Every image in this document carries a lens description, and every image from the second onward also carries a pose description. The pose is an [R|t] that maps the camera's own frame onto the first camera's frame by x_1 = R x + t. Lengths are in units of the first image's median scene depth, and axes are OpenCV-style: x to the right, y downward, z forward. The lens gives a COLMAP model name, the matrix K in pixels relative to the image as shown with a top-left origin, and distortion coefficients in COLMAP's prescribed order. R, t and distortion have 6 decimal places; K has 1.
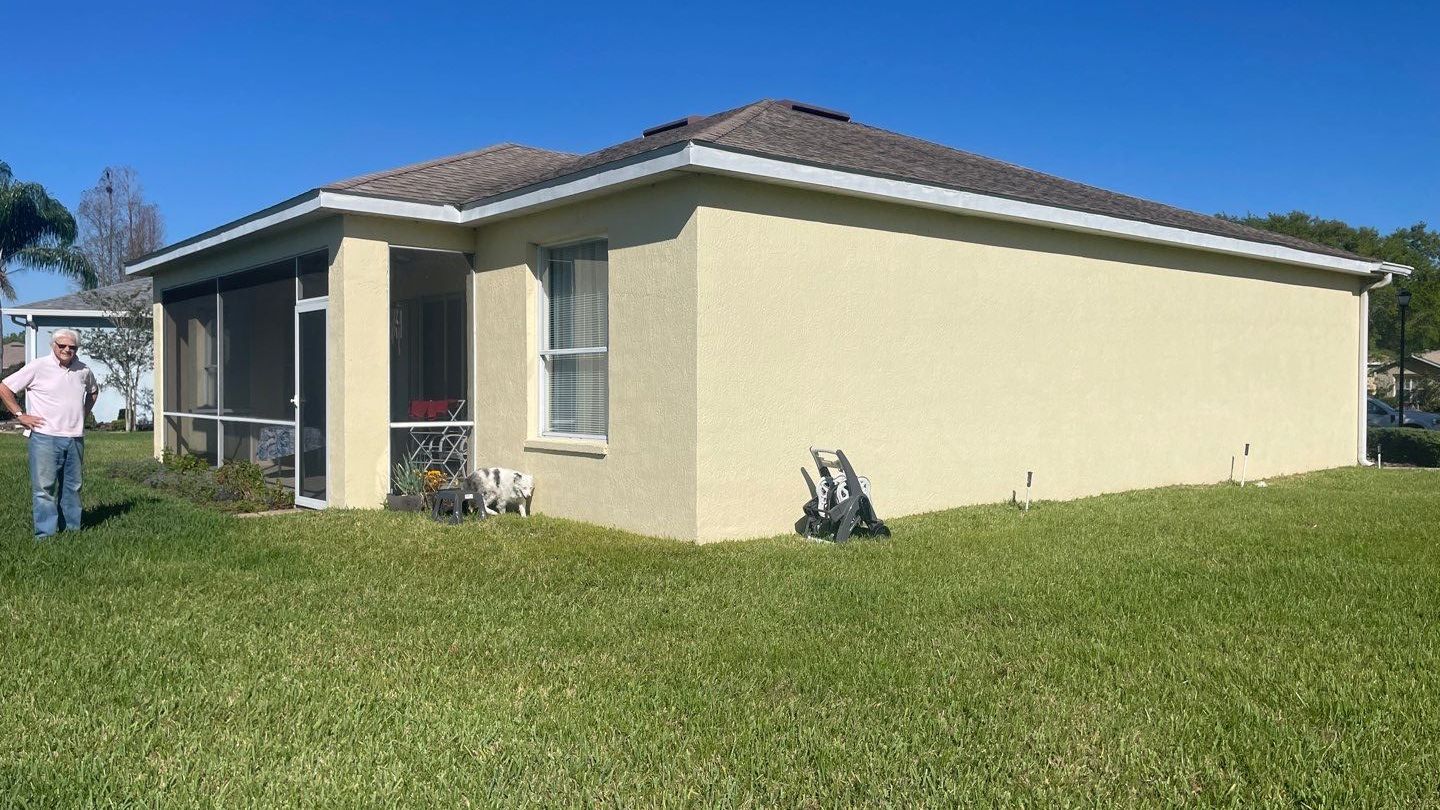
lens RADIAL K [[1105.1, 0, 720.0], [0, 1105.1, 405.0], [0, 0, 1]] dist [0.080501, -0.136784]
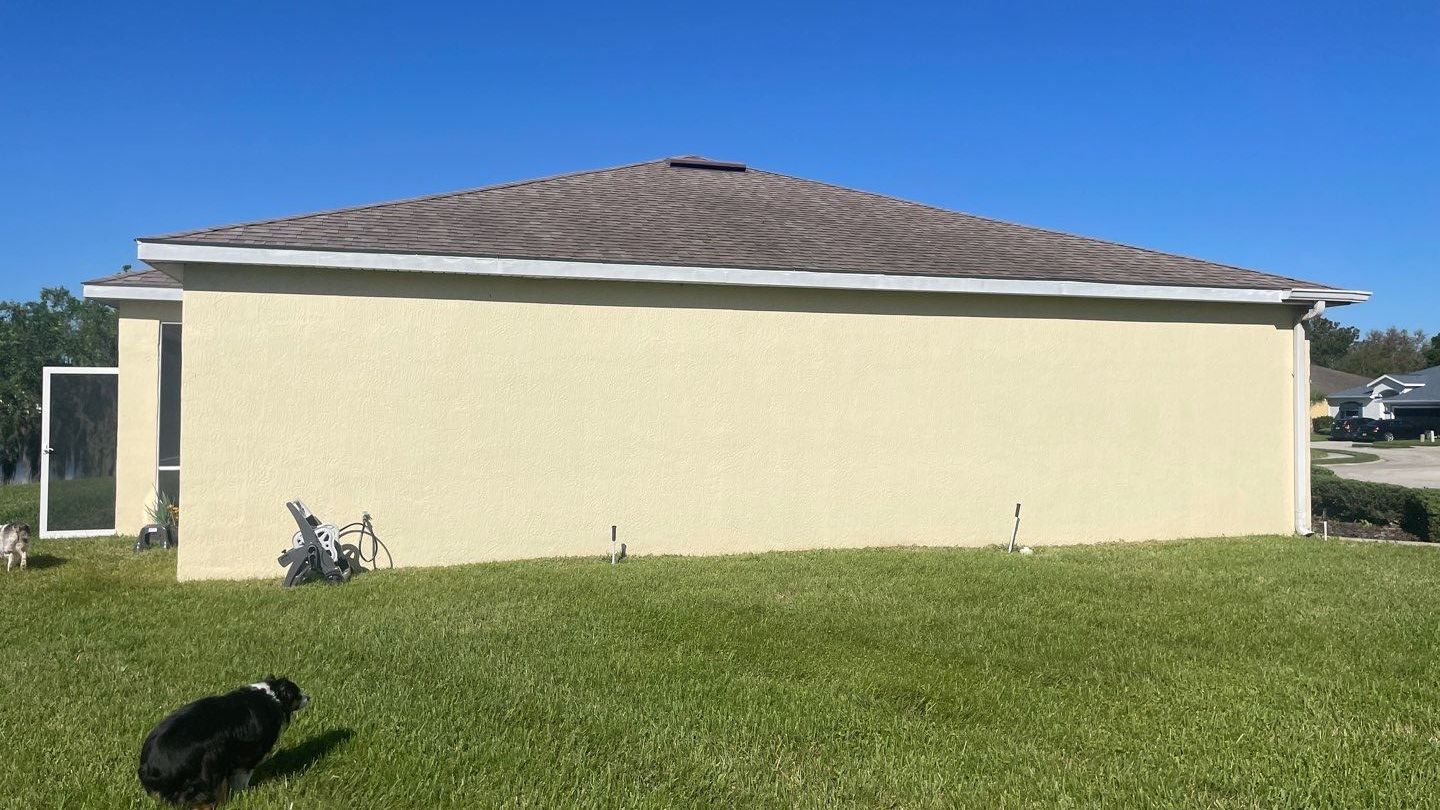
lens RADIAL K [[1105.1, 0, 720.0], [0, 1105.1, 405.0], [0, 0, 1]] dist [0.080501, -0.136784]
pose [[0.919463, -0.004130, -0.393155, 0.584847], [-0.006962, 0.999617, -0.026782, -0.018011], [0.393115, 0.027362, 0.919082, 0.082375]]
